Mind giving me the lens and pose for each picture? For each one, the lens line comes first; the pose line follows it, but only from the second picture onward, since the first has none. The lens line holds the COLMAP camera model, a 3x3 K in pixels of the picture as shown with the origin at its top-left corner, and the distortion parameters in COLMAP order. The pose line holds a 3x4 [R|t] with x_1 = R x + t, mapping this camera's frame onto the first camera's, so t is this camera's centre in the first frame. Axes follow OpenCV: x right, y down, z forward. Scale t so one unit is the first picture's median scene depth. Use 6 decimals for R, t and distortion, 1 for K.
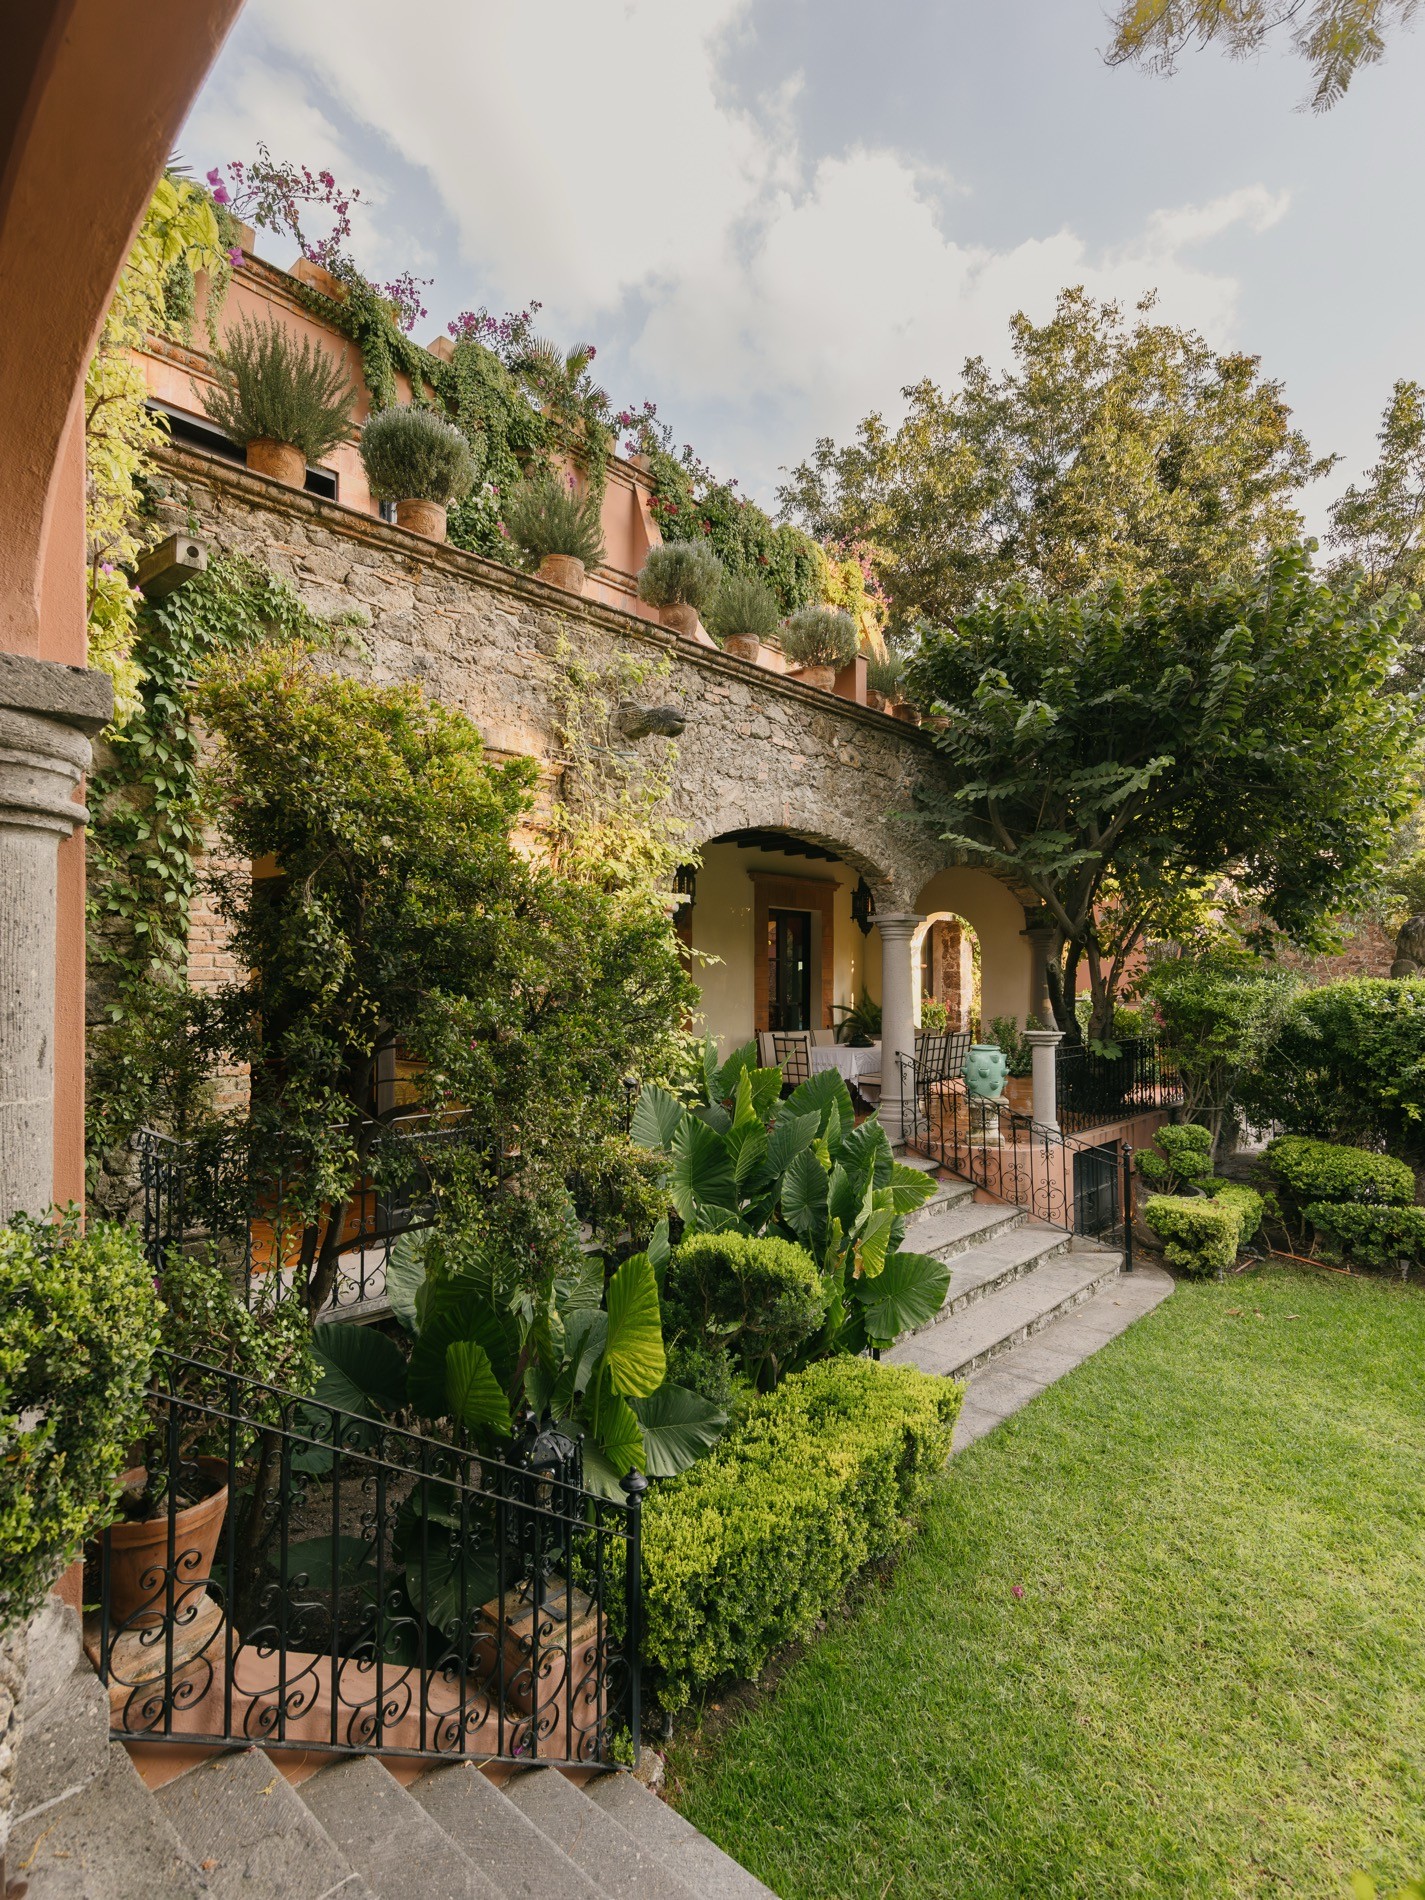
lens RADIAL K [[1091.8, 0, 712.5], [0, 1091.8, 950.0], [0, 0, 1]] dist [0.062340, 0.000271]
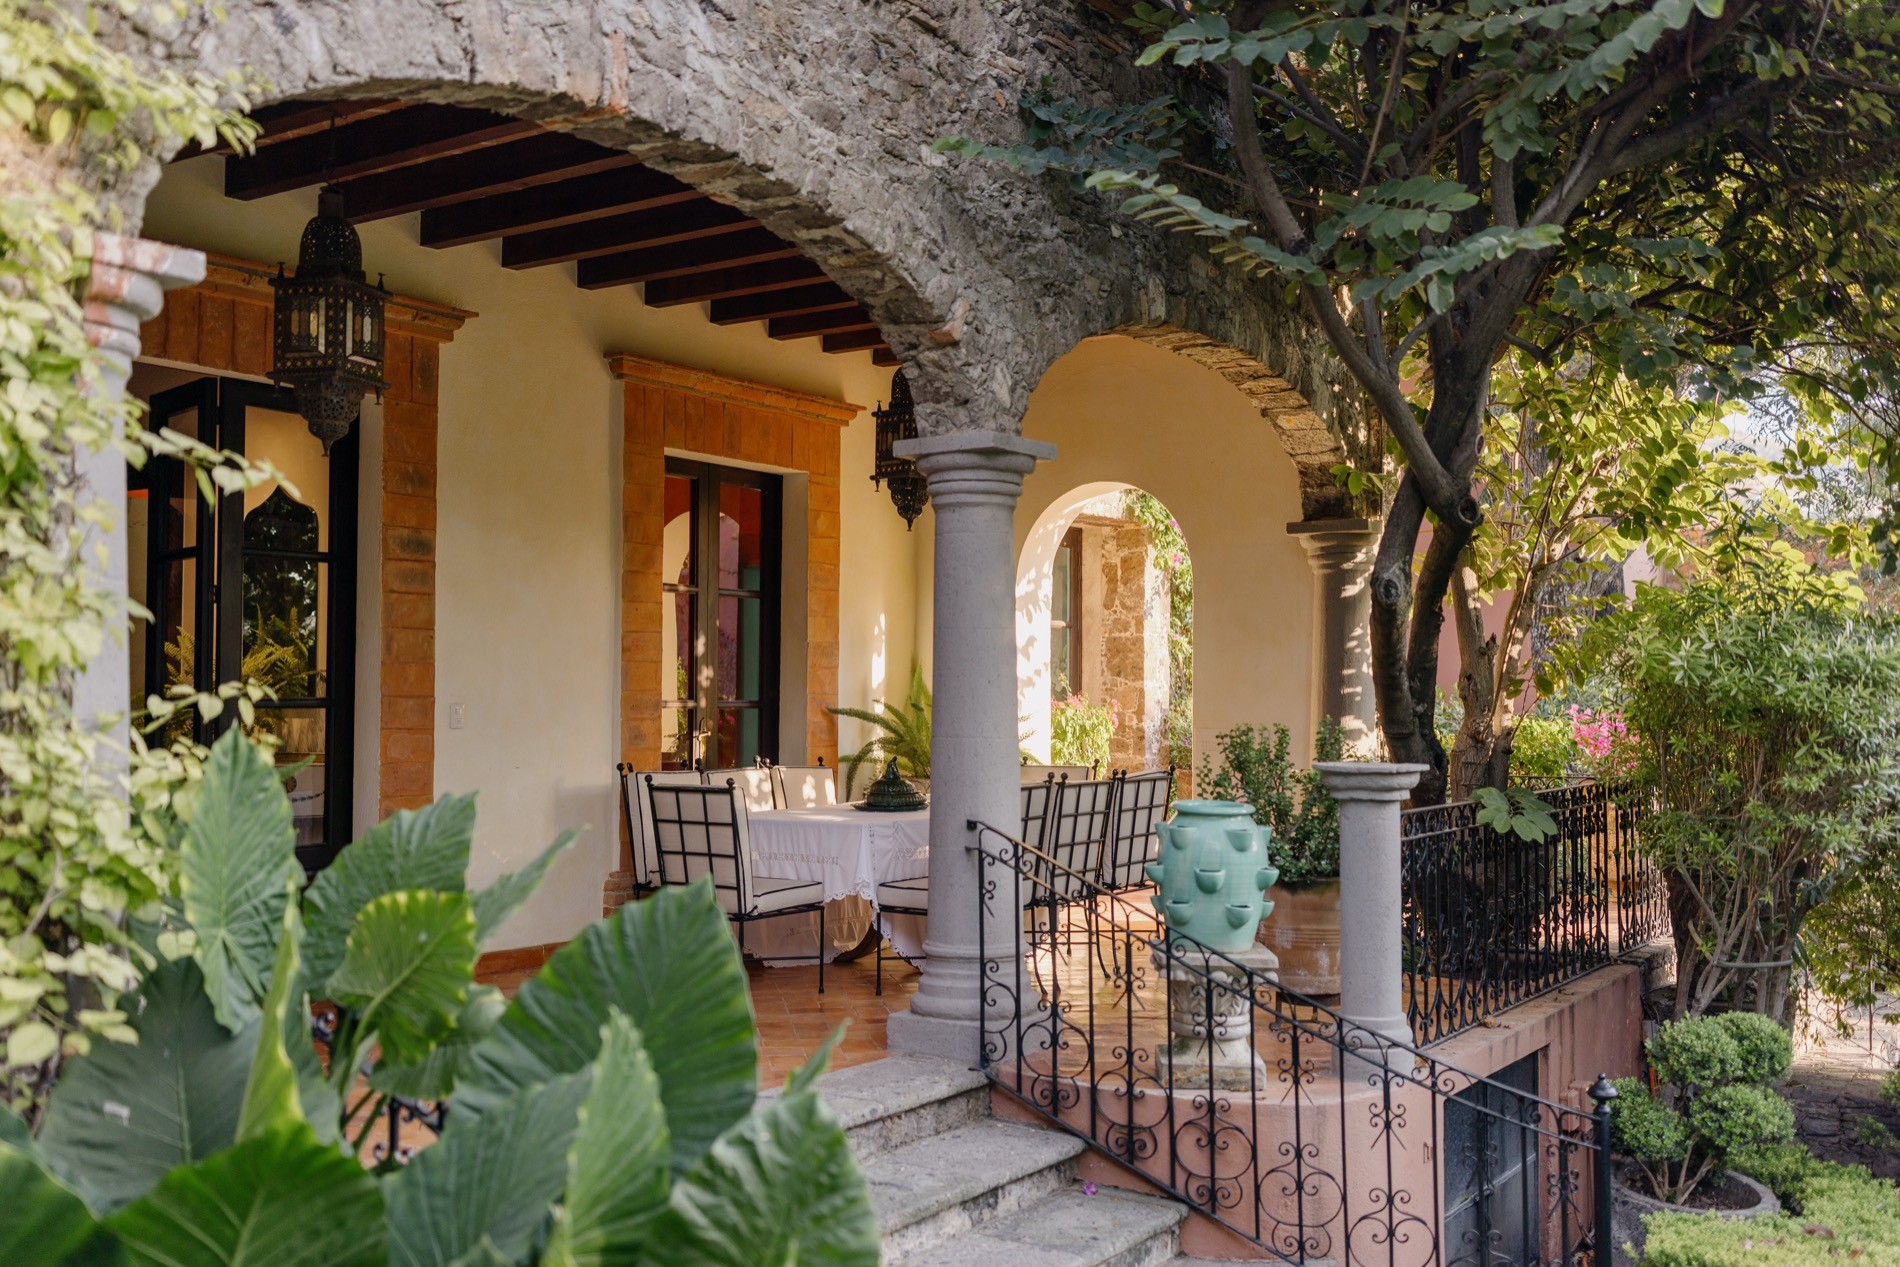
lens RADIAL K [[1624.5, 0, 951.8], [0, 1624.5, 626.2], [0, 0, 1]] dist [0.005592, 0.000633]
pose [[0.994099, 0.013087, 0.107680, 0.105431], [-0.009759, 0.999460, -0.031375, 0.046779], [-0.108033, 0.030139, 0.993690, 0.477934]]
